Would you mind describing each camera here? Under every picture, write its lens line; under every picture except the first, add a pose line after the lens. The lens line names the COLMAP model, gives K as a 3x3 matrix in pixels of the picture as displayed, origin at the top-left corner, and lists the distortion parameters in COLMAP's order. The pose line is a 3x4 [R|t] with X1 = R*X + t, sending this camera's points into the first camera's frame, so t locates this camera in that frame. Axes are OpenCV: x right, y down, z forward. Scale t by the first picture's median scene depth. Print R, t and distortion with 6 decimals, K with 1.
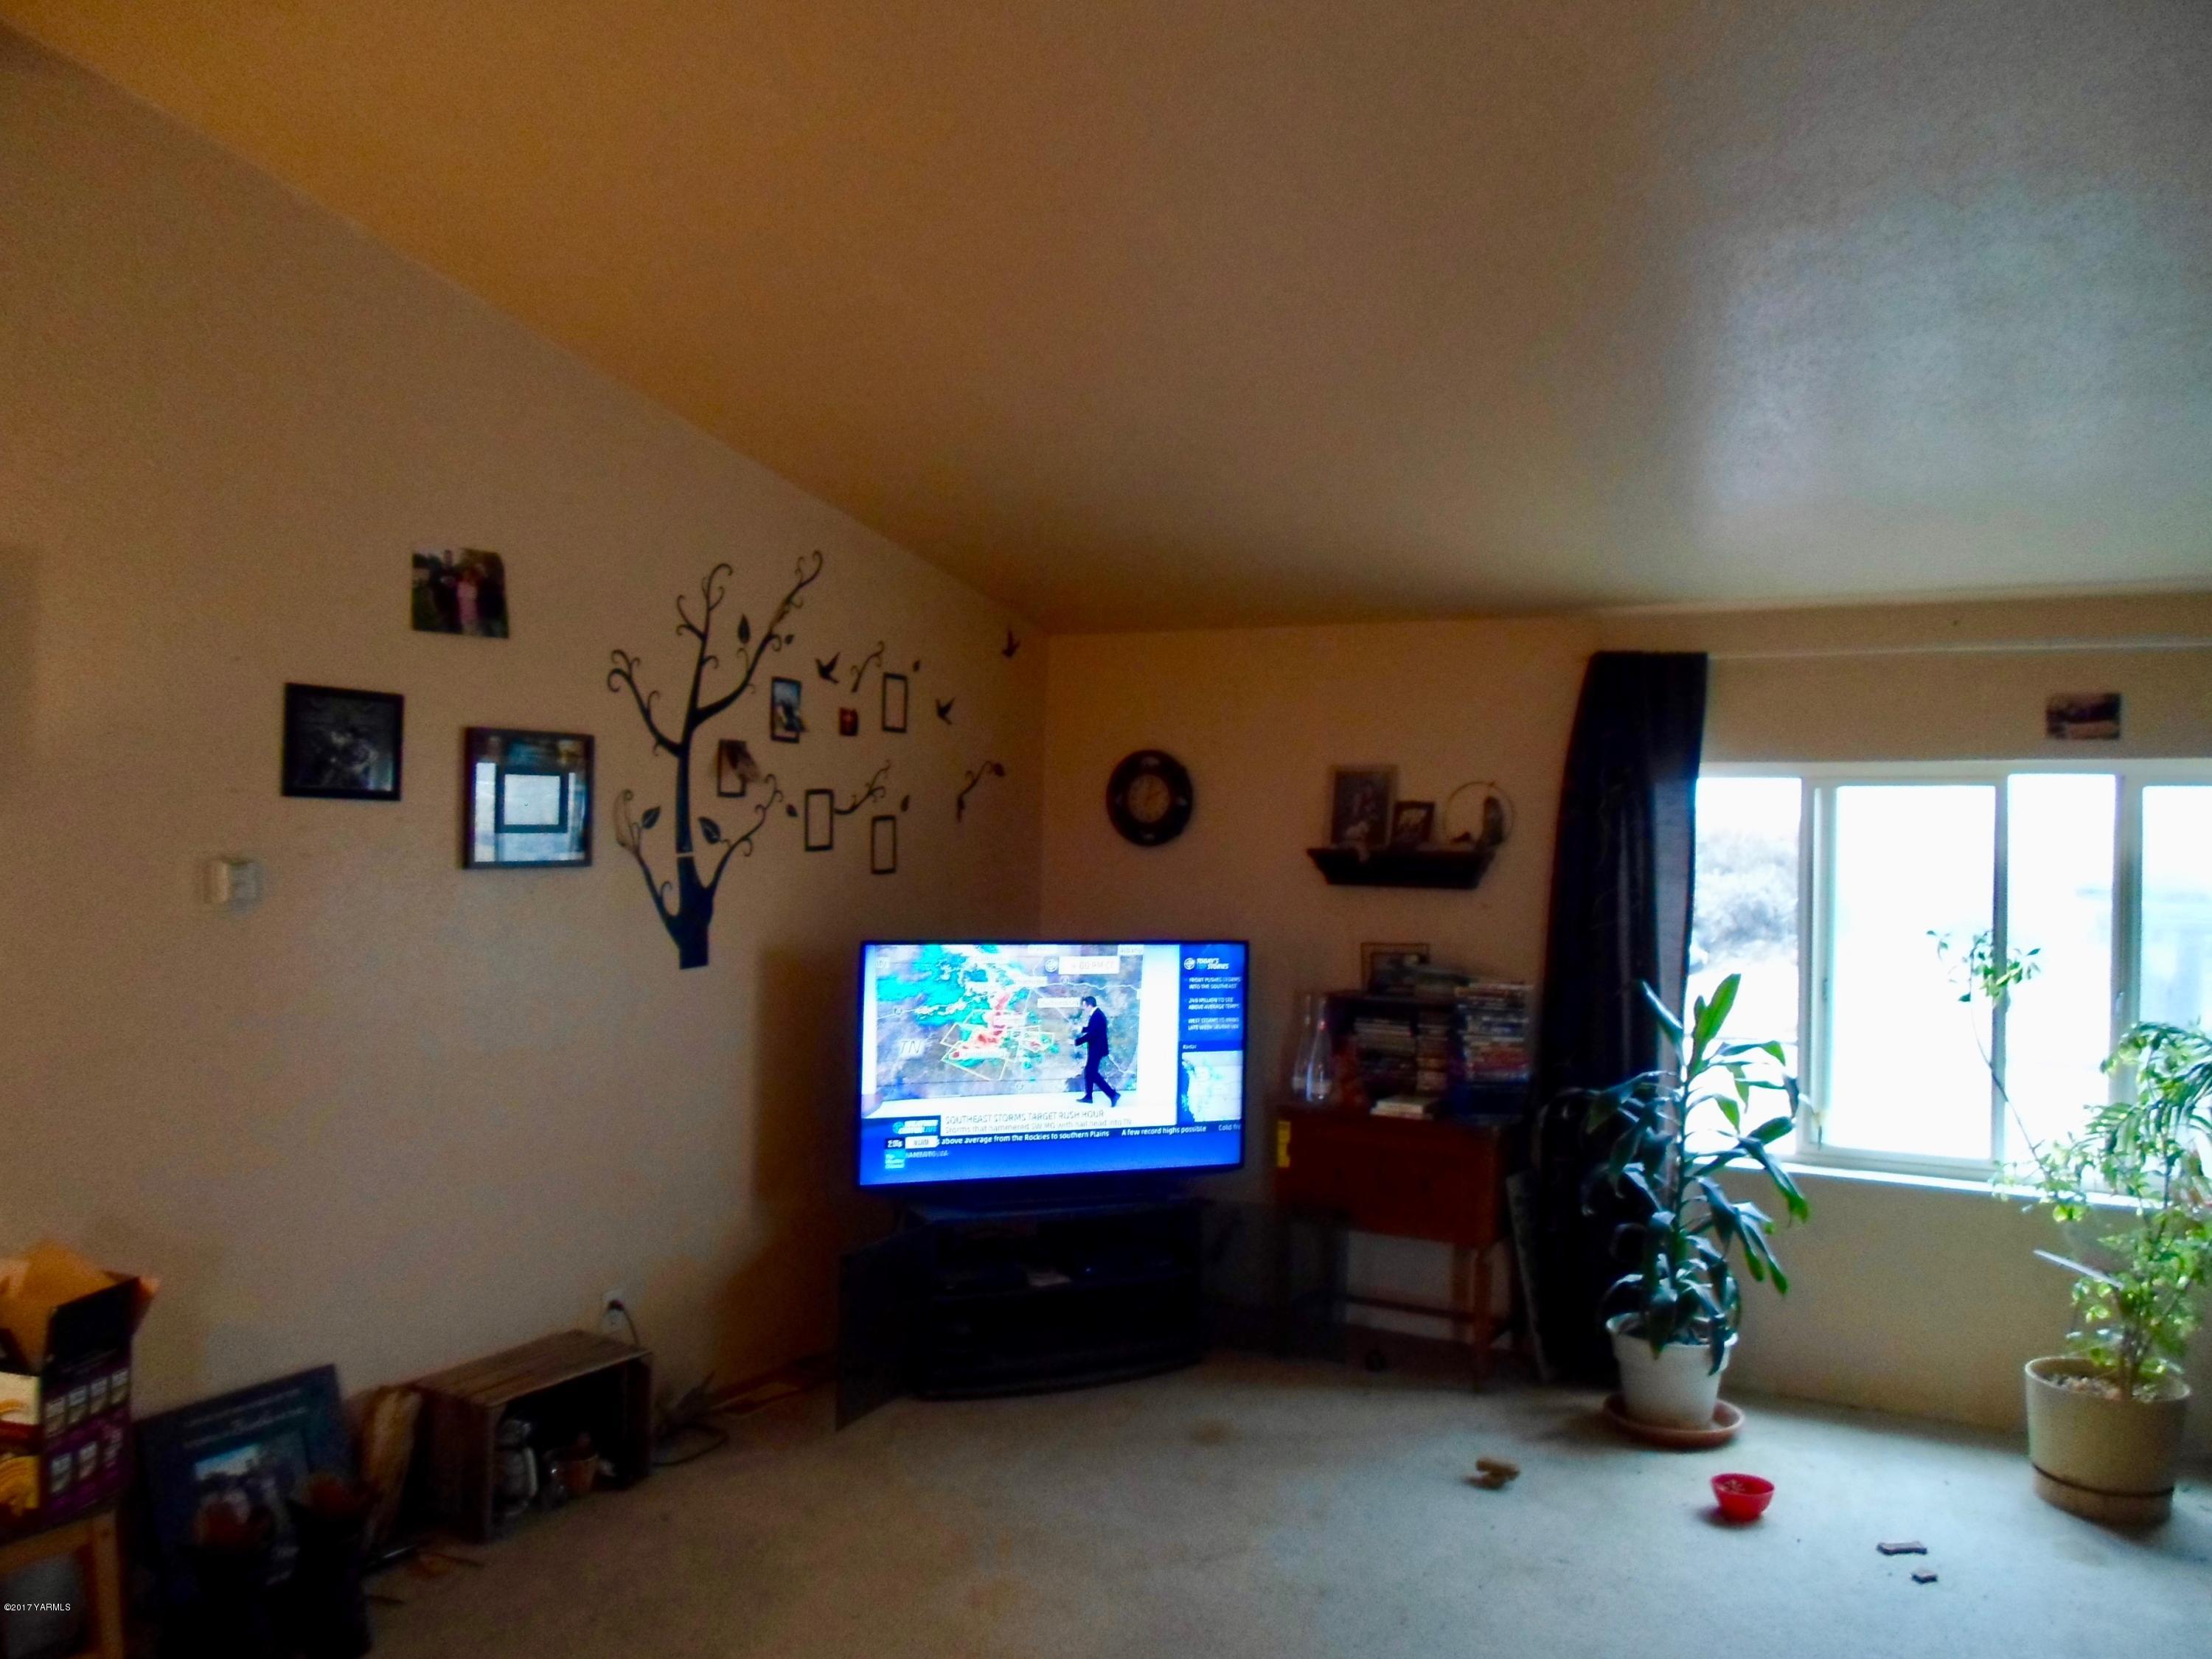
lens RADIAL K [[1670.4, 0, 1106.0], [0, 1670.4, 829.5], [0, 0, 1]] dist [-0.039384, -0.007248]
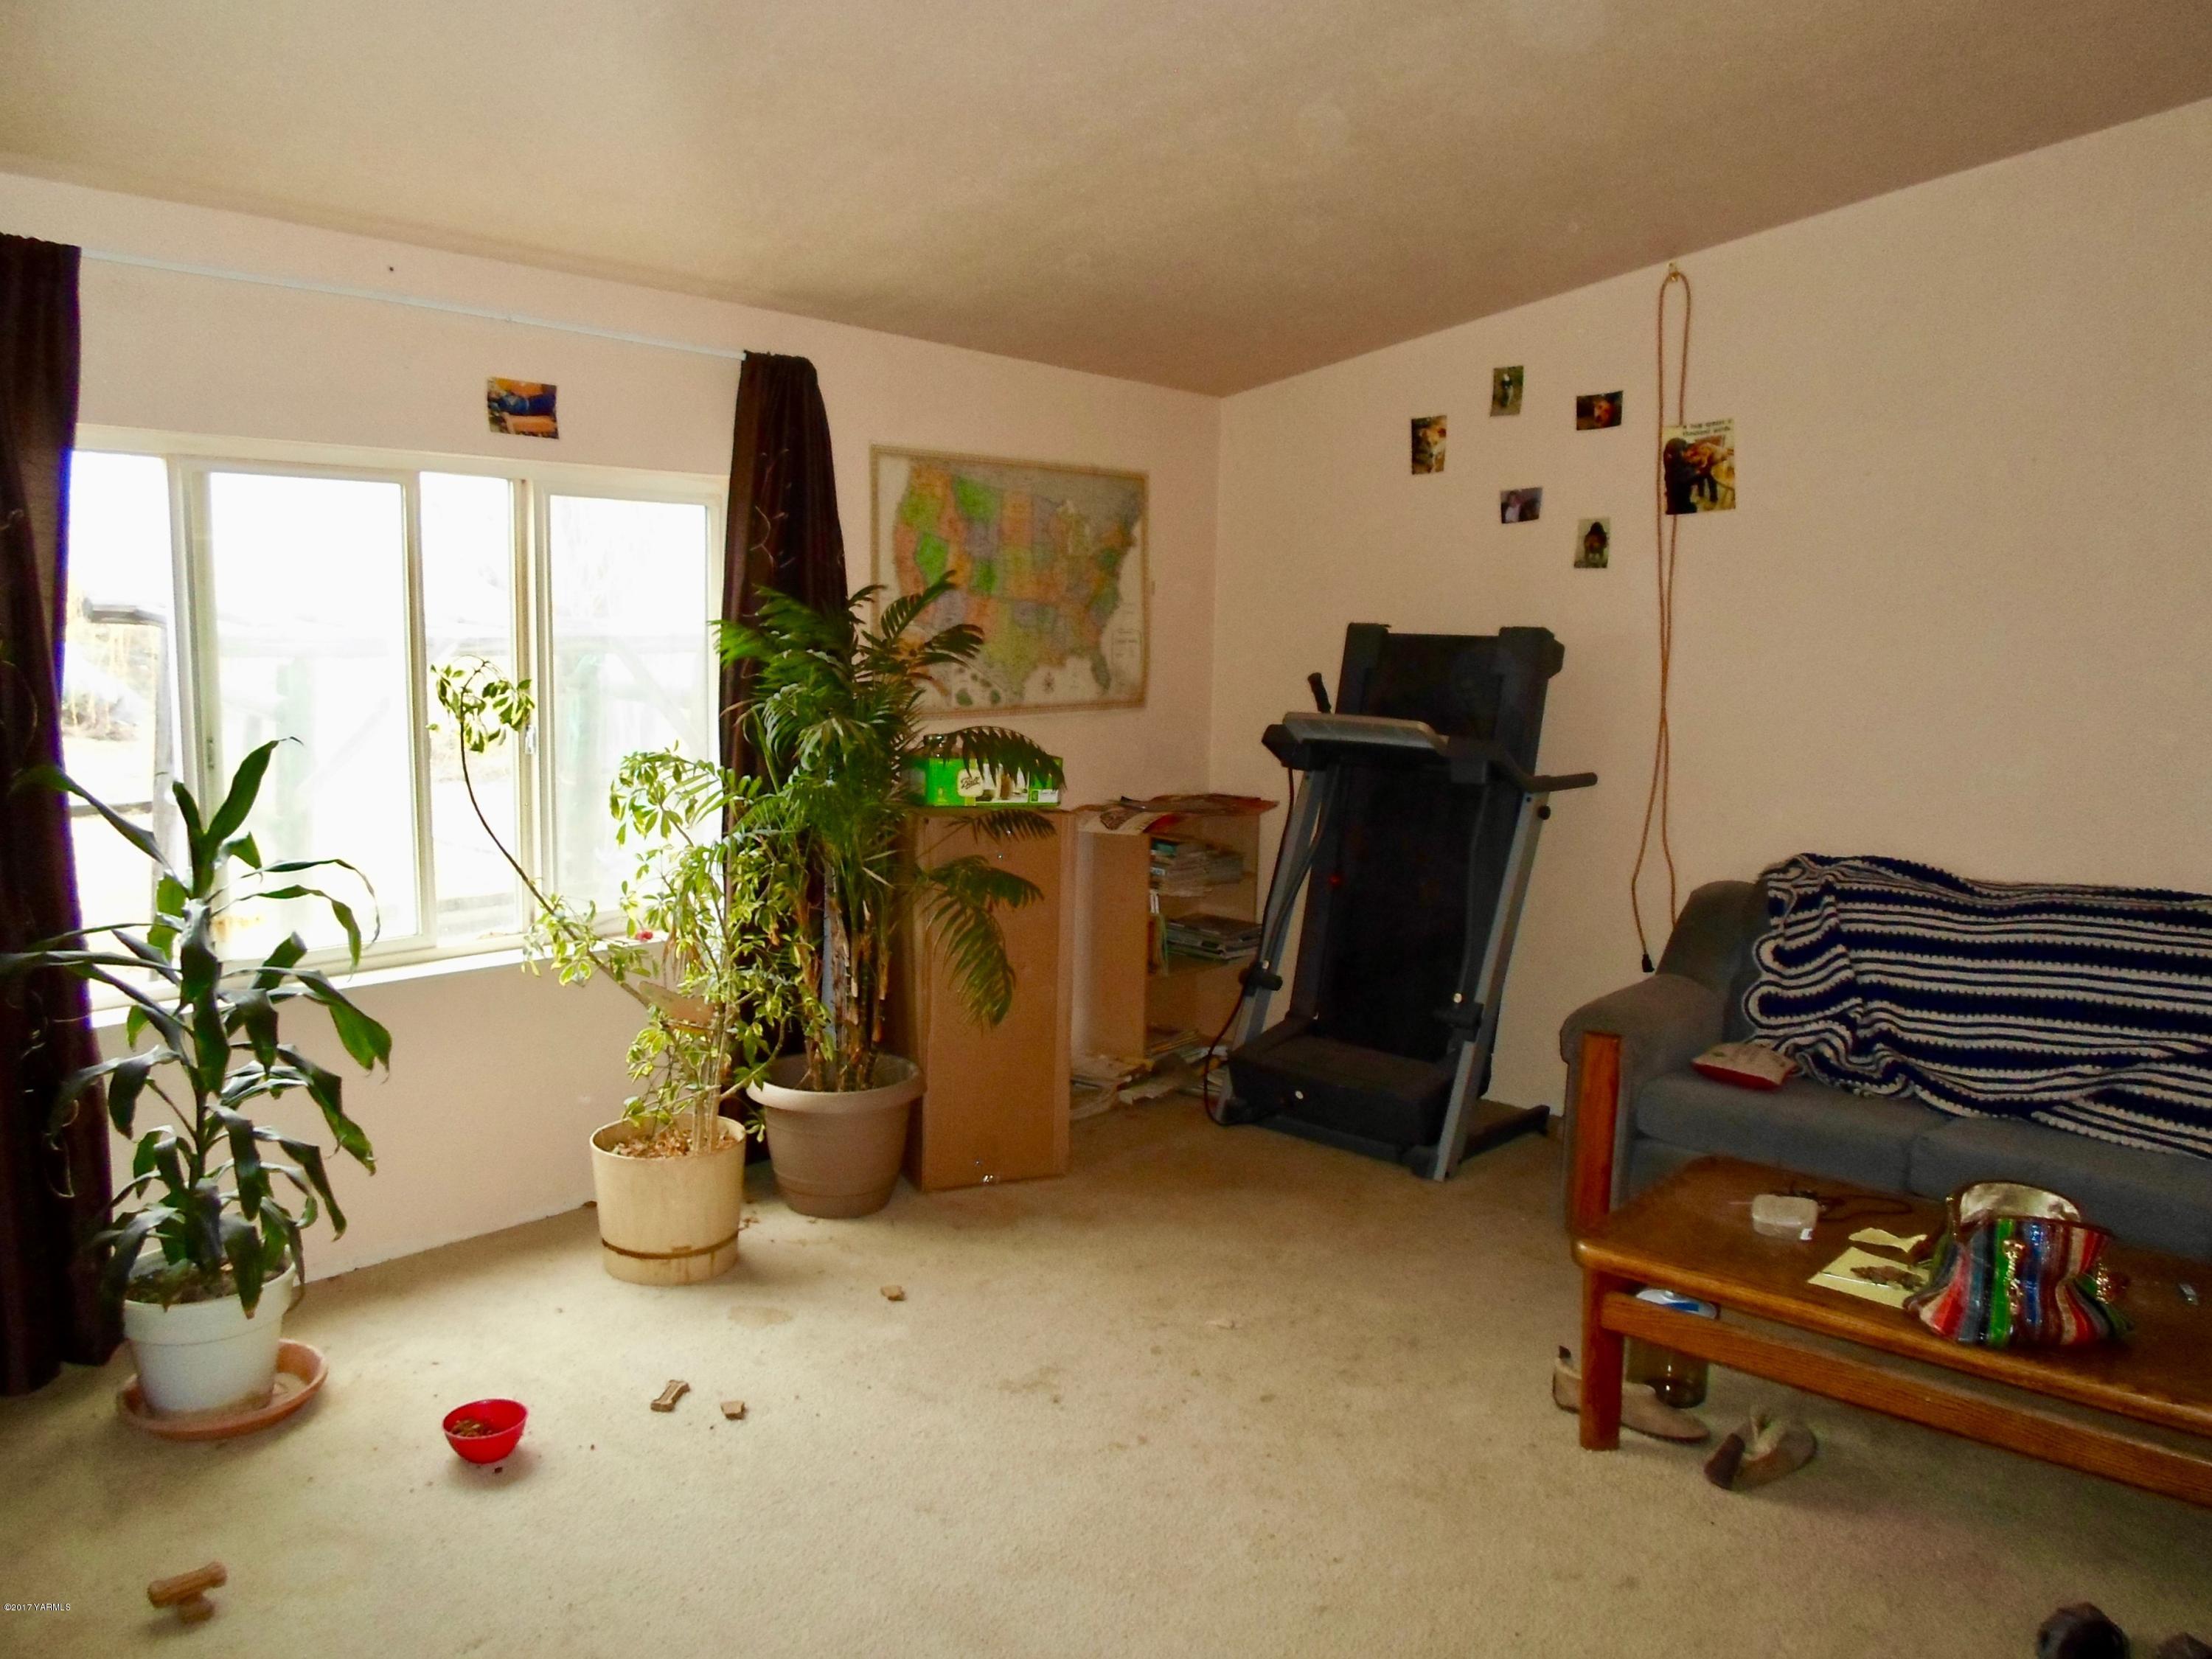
lens RADIAL K [[1670.4, 0, 1106.0], [0, 1670.4, 829.5], [0, 0, 1]] dist [-0.039384, -0.007248]
pose [[0.230614, -0.139107, 0.963050, -0.201072], [-0.022637, 0.988693, 0.148232, 0.013640], [-0.972782, -0.055985, 0.224858, 0.494205]]
